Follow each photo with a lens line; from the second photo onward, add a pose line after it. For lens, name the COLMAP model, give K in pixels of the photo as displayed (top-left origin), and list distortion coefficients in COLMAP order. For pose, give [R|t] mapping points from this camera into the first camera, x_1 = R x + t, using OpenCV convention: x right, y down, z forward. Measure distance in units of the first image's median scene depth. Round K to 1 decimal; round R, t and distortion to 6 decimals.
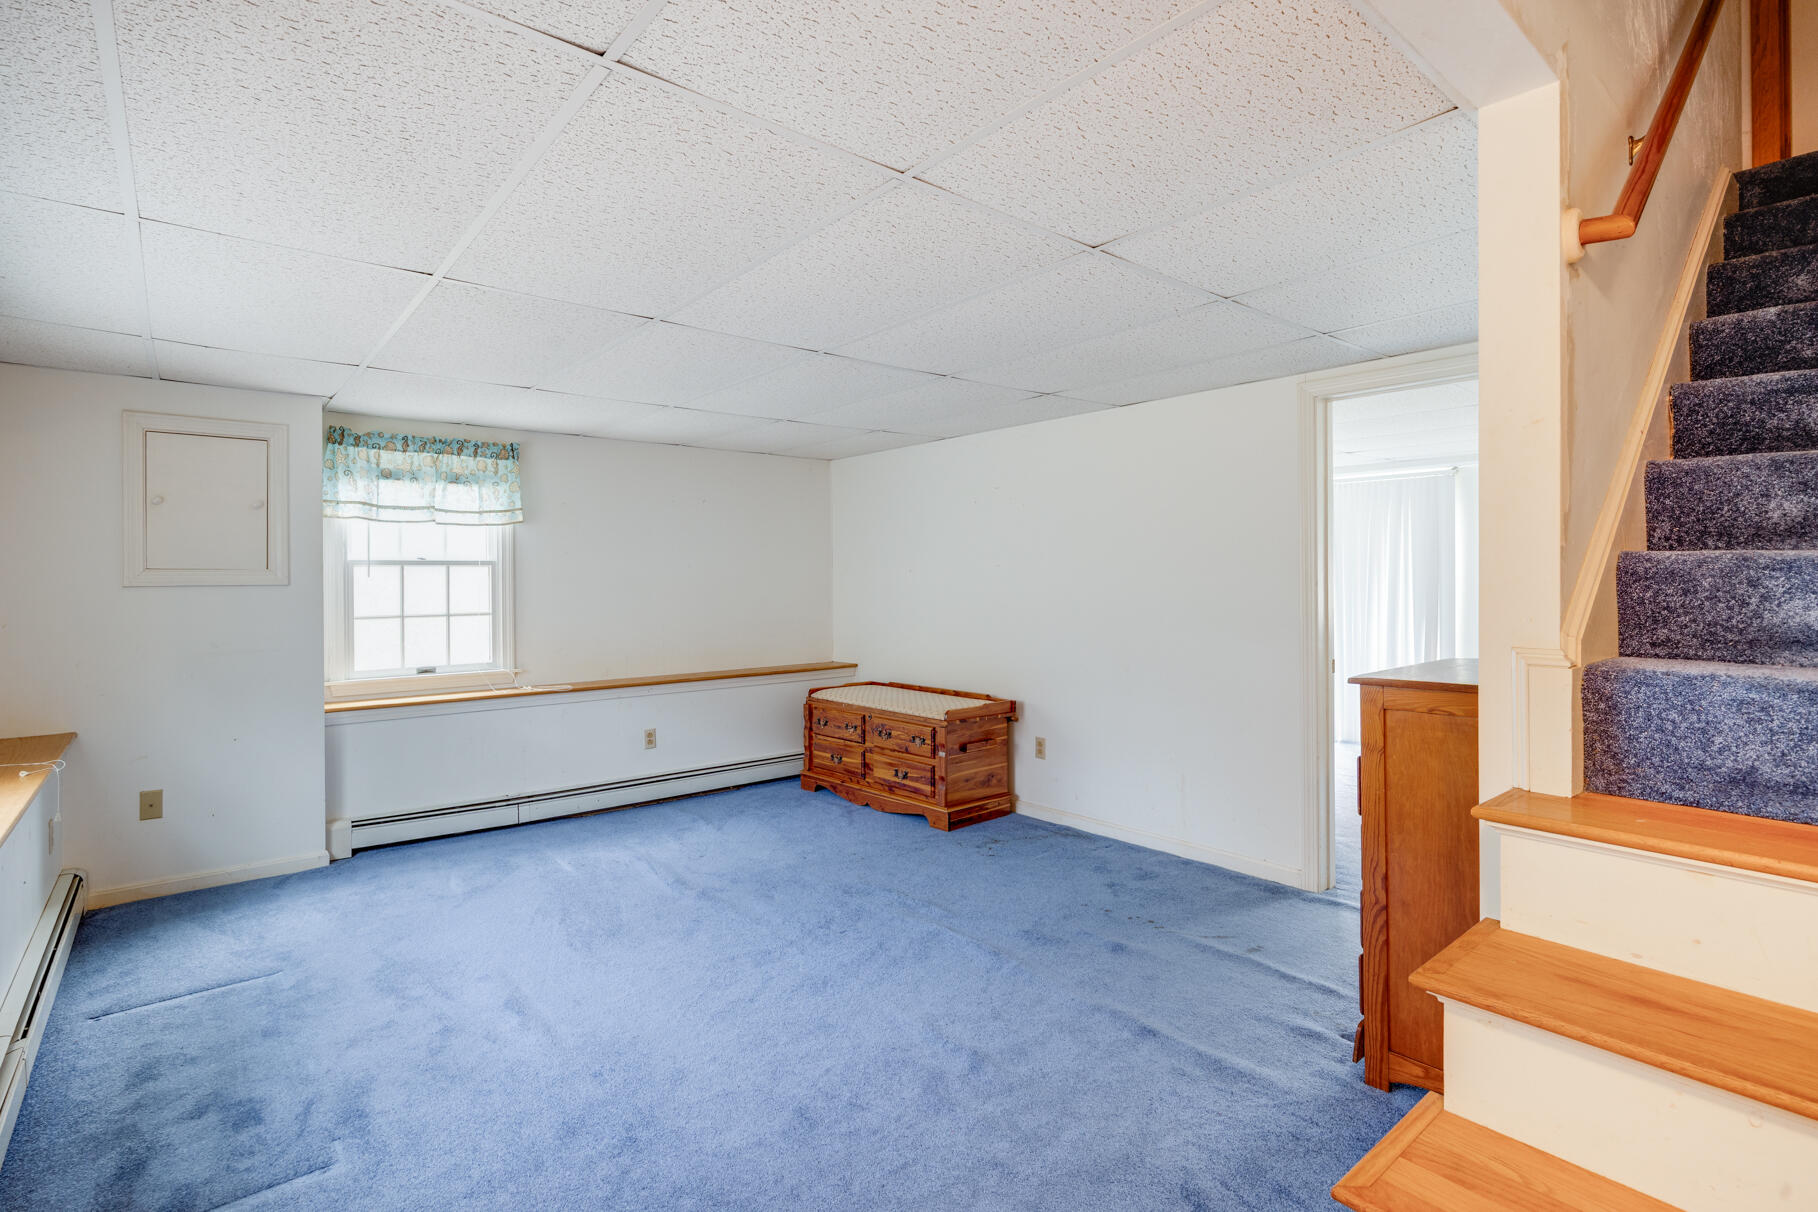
lens RADIAL K [[855.4, 0, 907.2], [0, 855.4, 582.9], [0, 0, 1]] dist [0.000452, 0.000016]
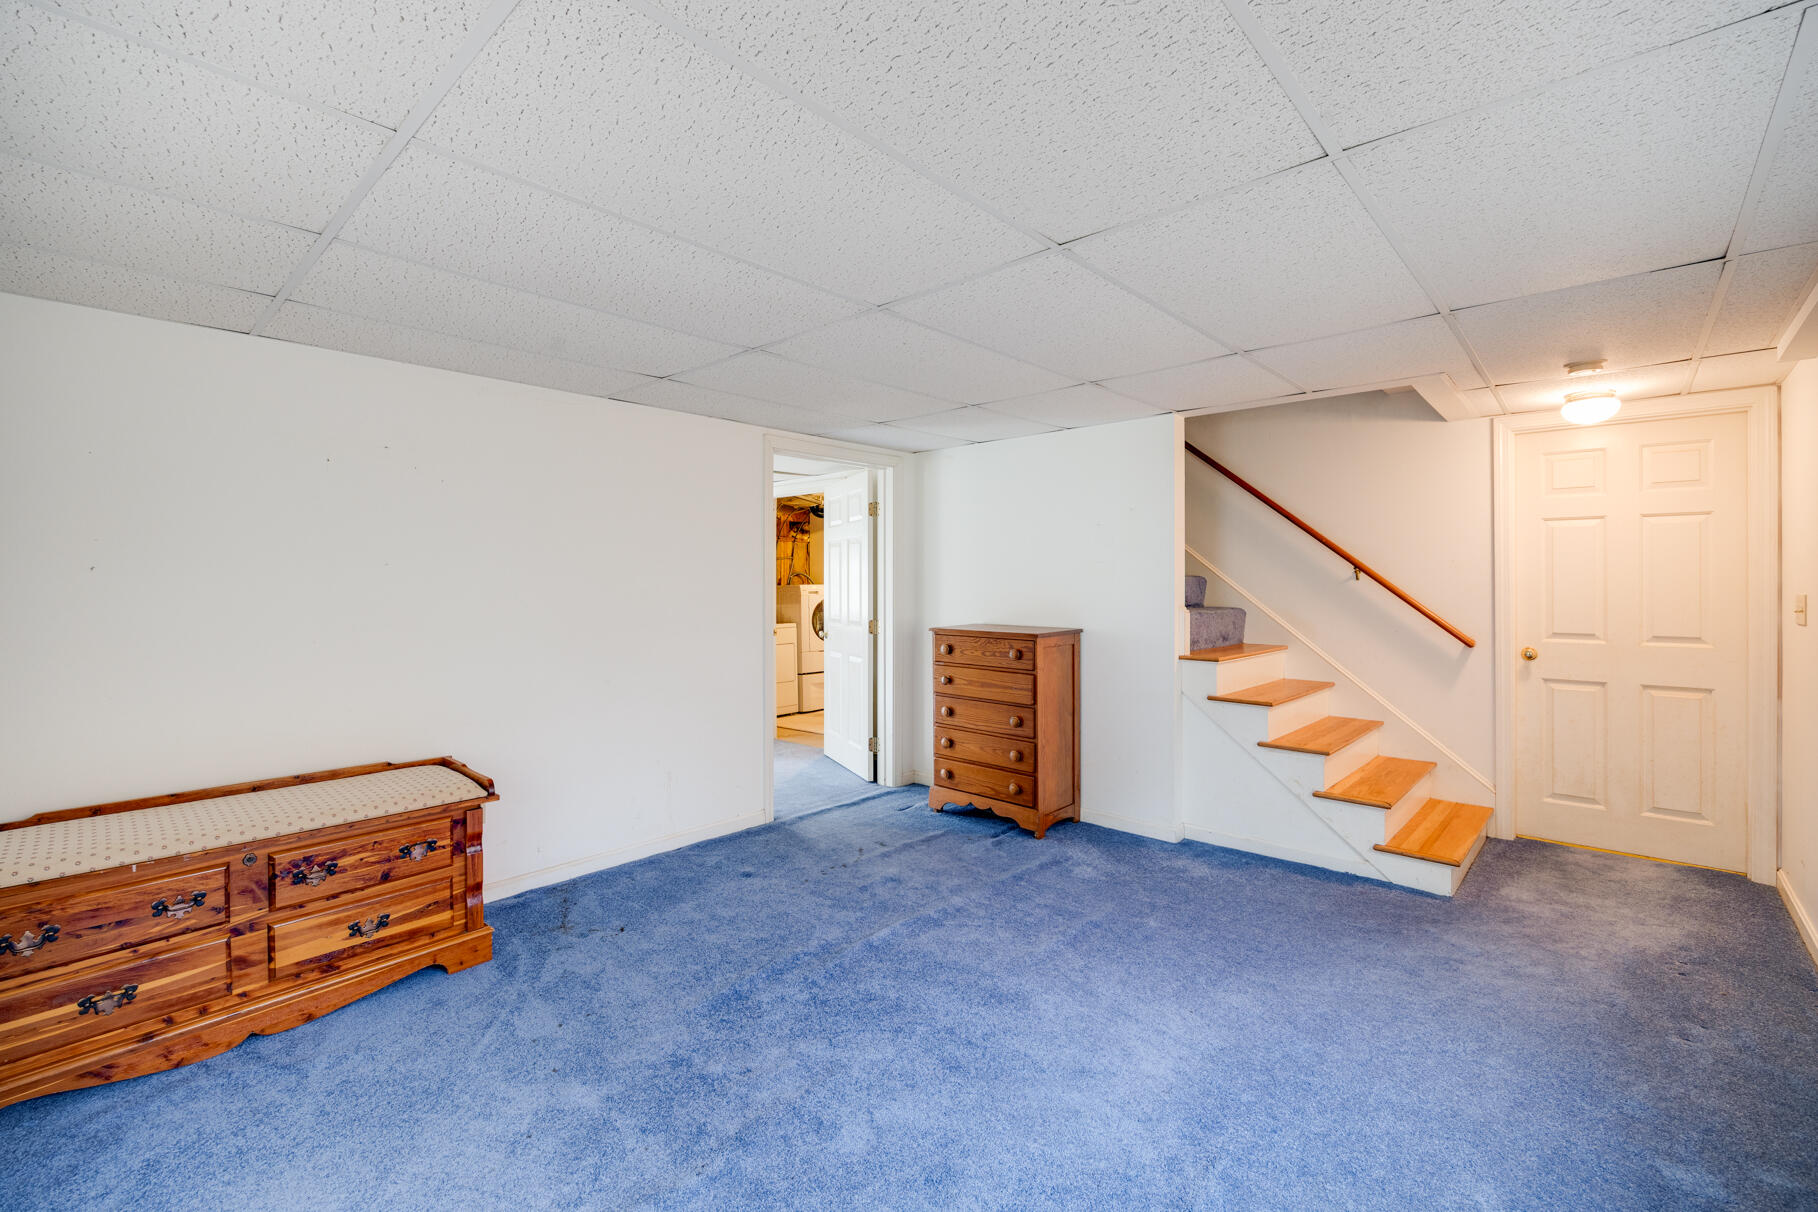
lens RADIAL K [[780.7, 0, 907.1], [0, 780.7, 585.1], [0, 0, 1]] dist [-0.001282, -0.000246]
pose [[-0.131124, 0.002492, 0.991363, -0.561231], [0.005427, 0.999984, -0.001796, 0.000217], [-0.991351, 0.005145, -0.131136, 0.703480]]
